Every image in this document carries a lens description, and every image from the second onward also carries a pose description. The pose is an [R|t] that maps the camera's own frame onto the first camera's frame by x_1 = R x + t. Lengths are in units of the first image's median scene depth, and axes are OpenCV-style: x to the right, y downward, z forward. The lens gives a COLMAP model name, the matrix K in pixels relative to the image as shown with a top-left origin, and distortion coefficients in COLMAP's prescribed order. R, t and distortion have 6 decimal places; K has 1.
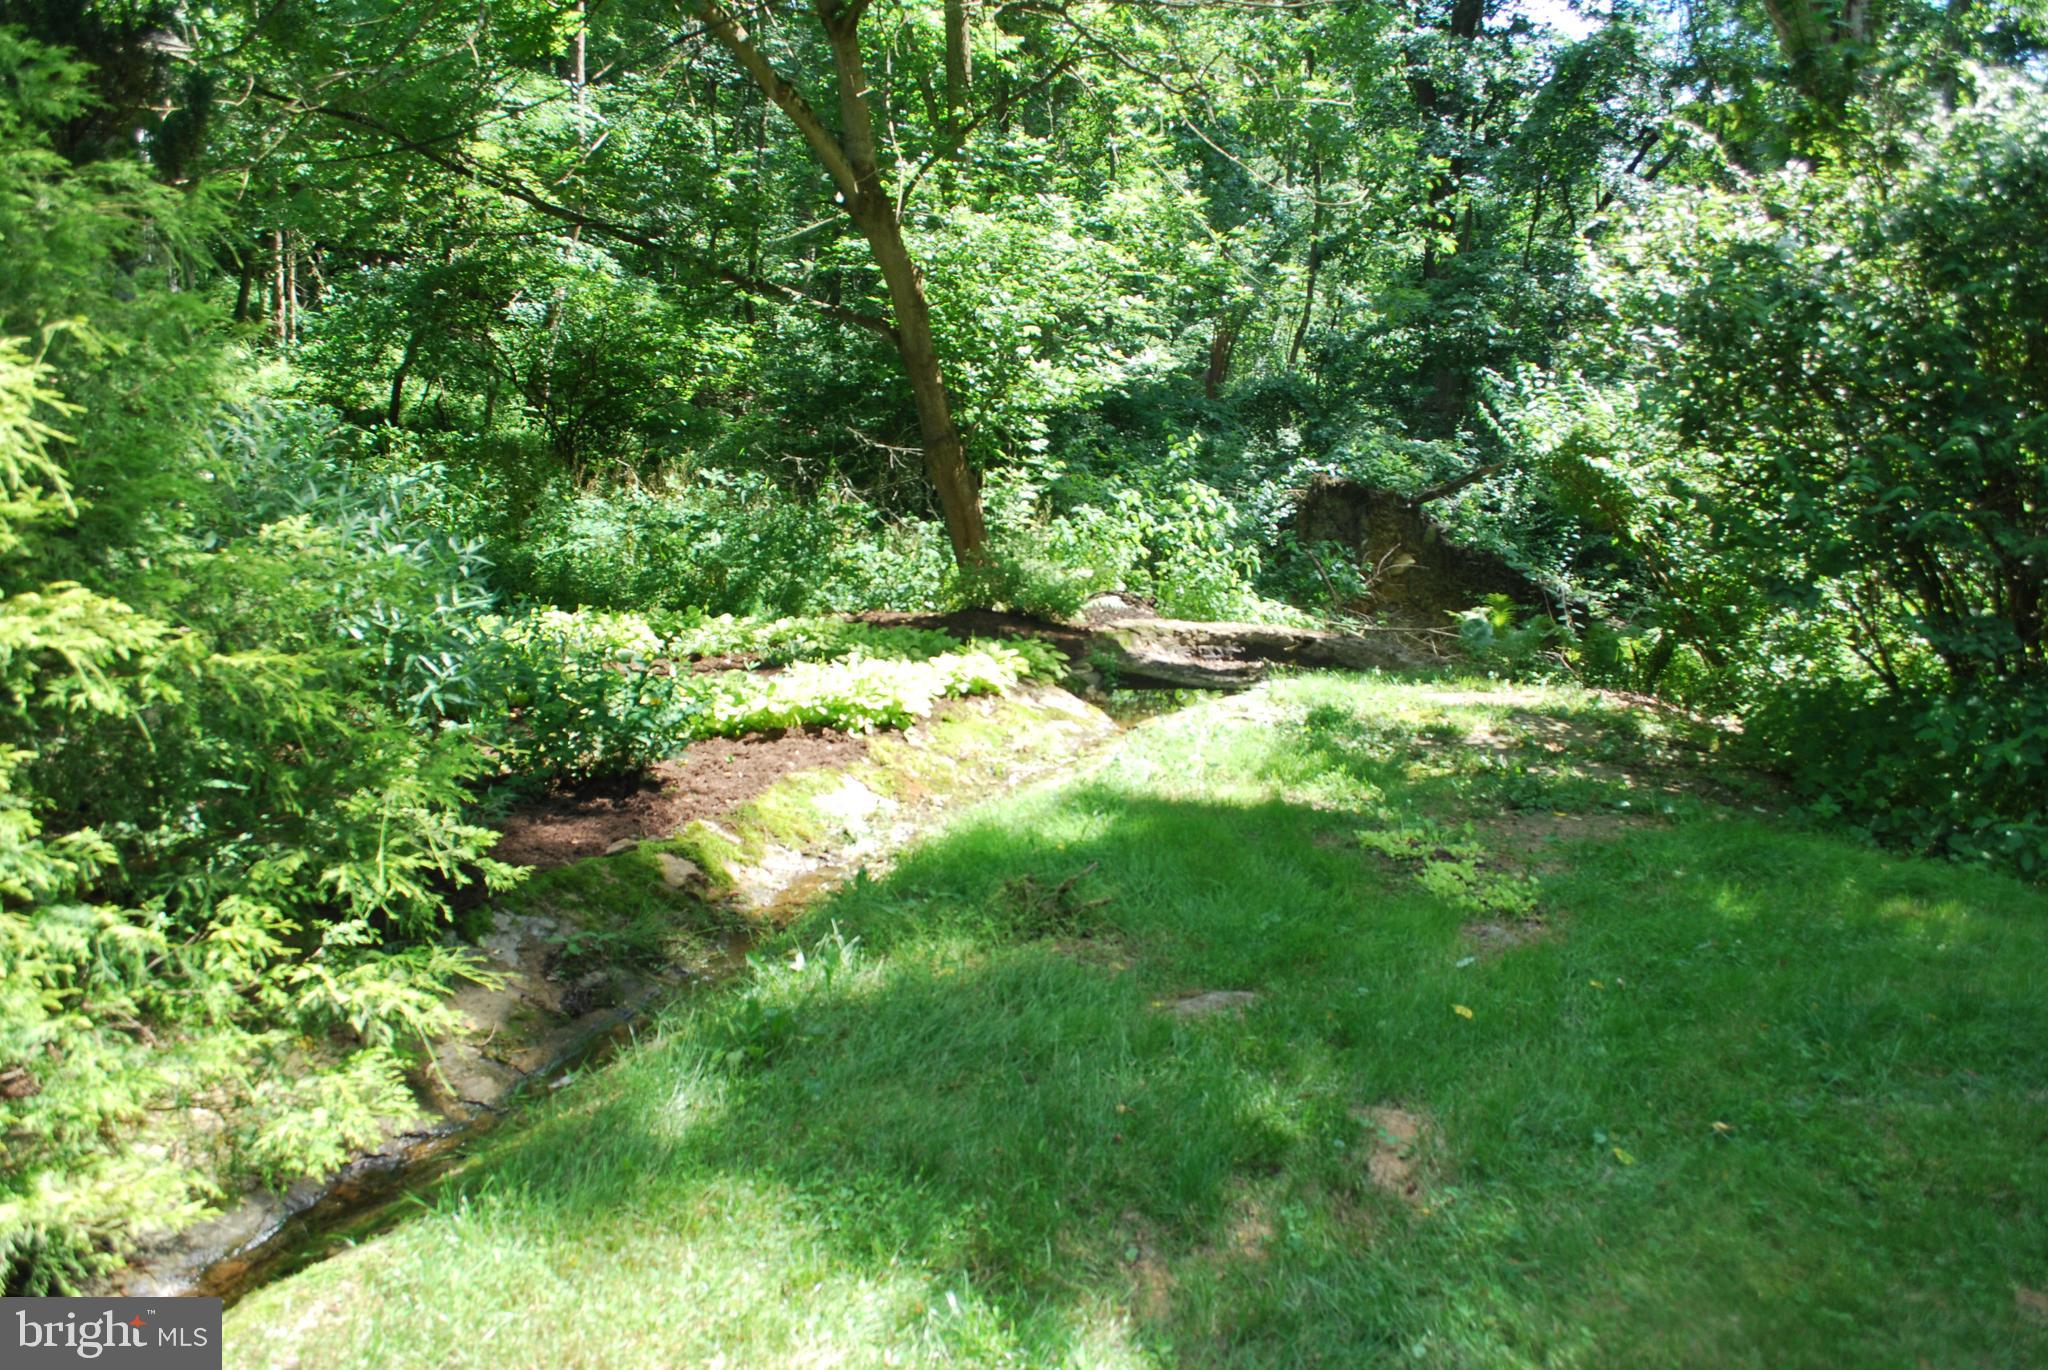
lens RADIAL K [[1626.4, 0, 1024.0], [0, 1626.4, 685.0], [0, 0, 1]] dist [-0.073519, 0.006071]
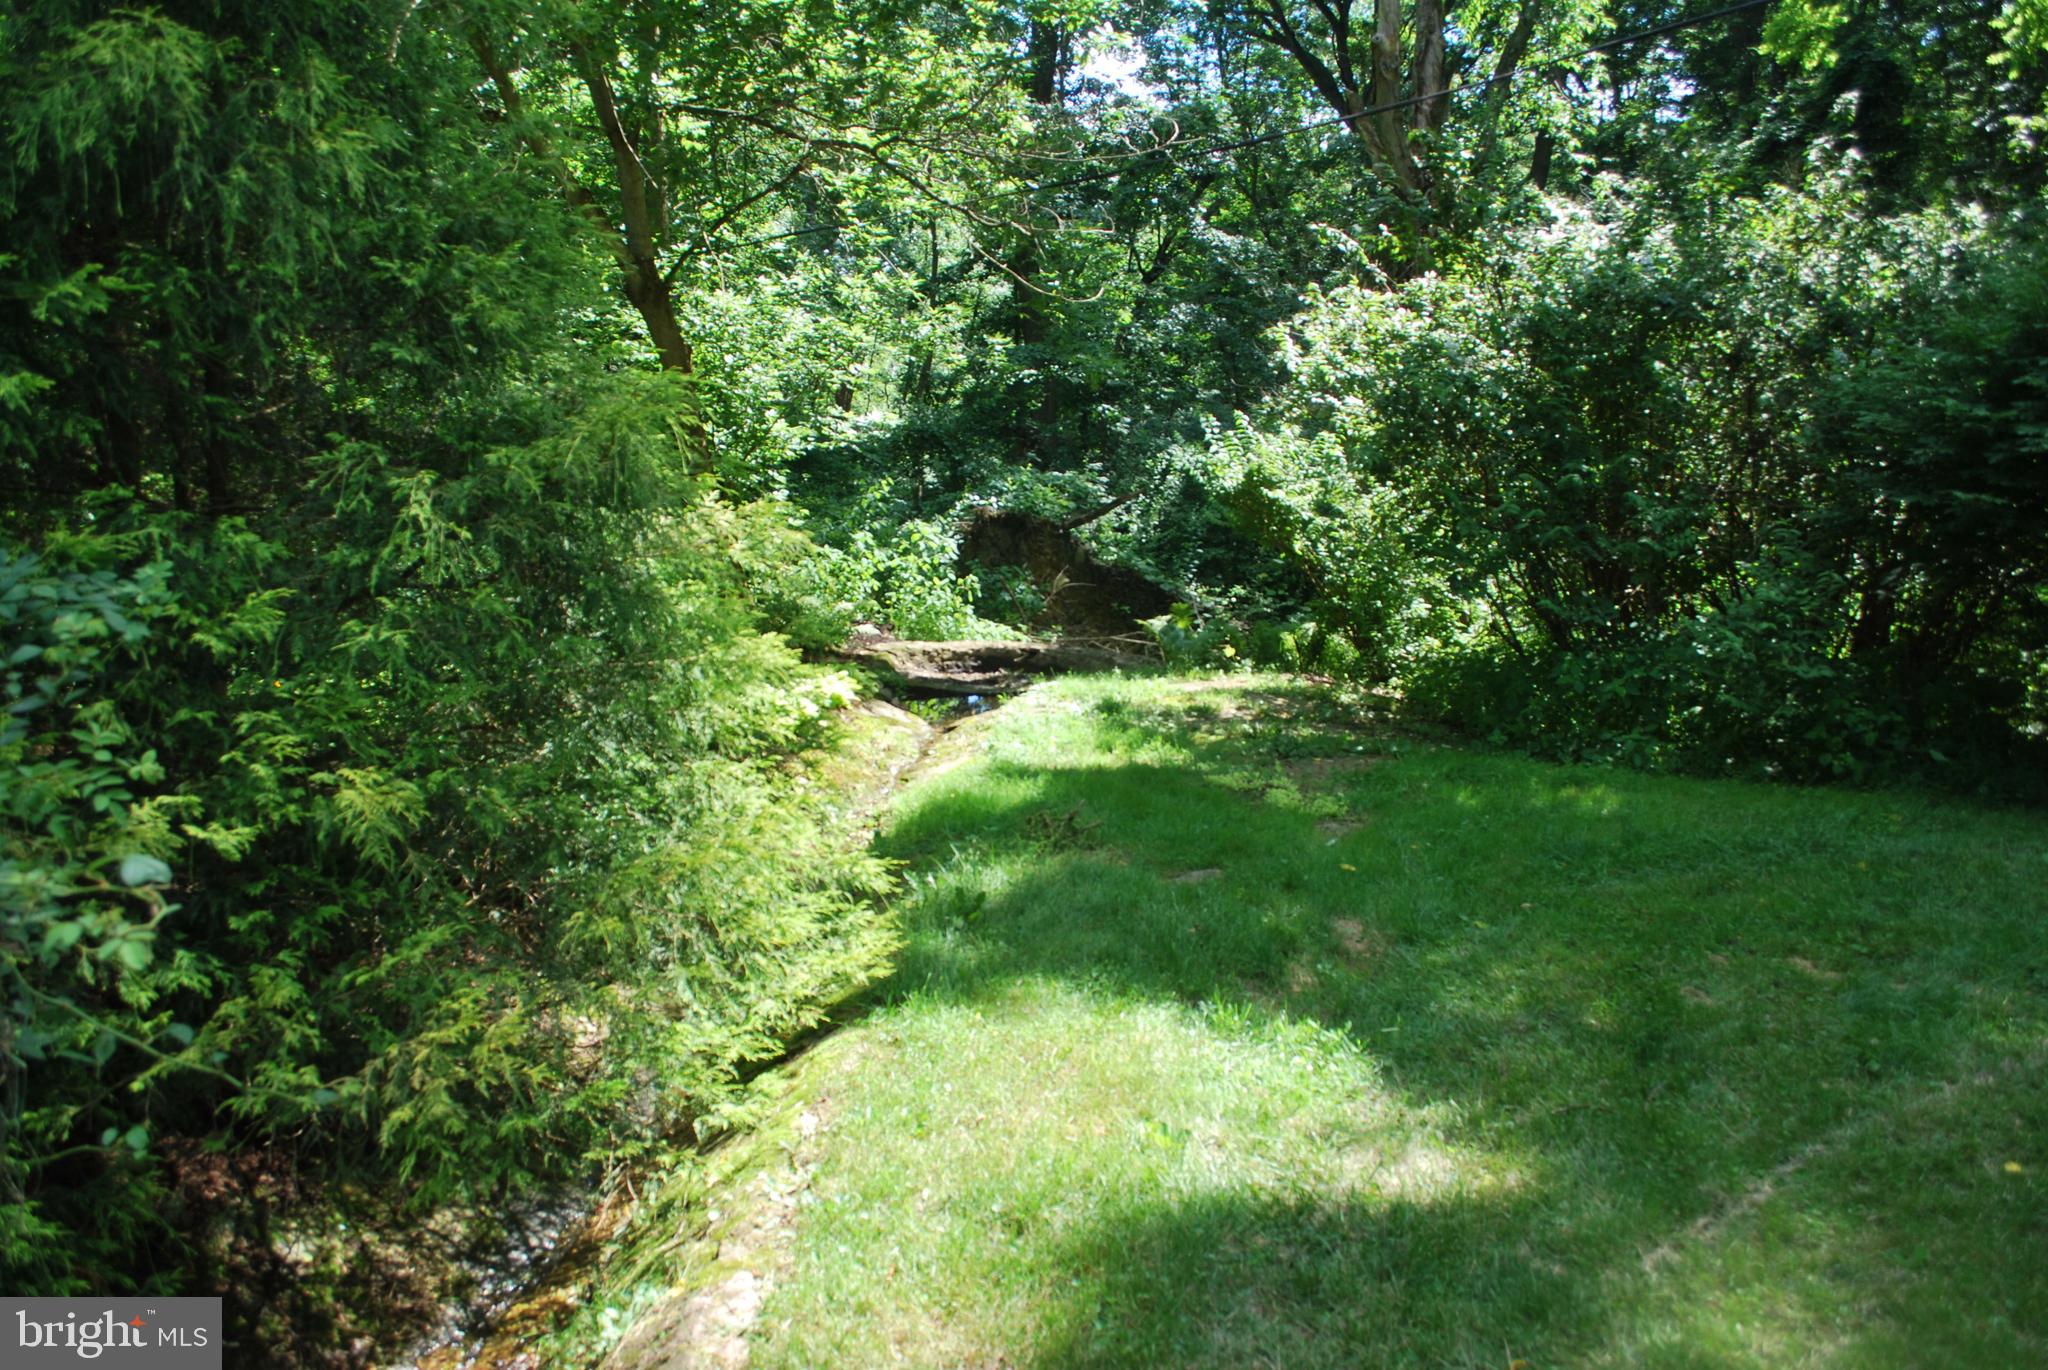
lens RADIAL K [[1626.4, 0, 1024.0], [0, 1626.4, 685.0], [0, 0, 1]] dist [-0.073519, 0.006071]
pose [[0.964070, -0.068538, 0.256654, -0.140333], [0.073006, 0.997300, -0.007907, 0.005769], [-0.255420, 0.026360, 0.966471, -0.145439]]
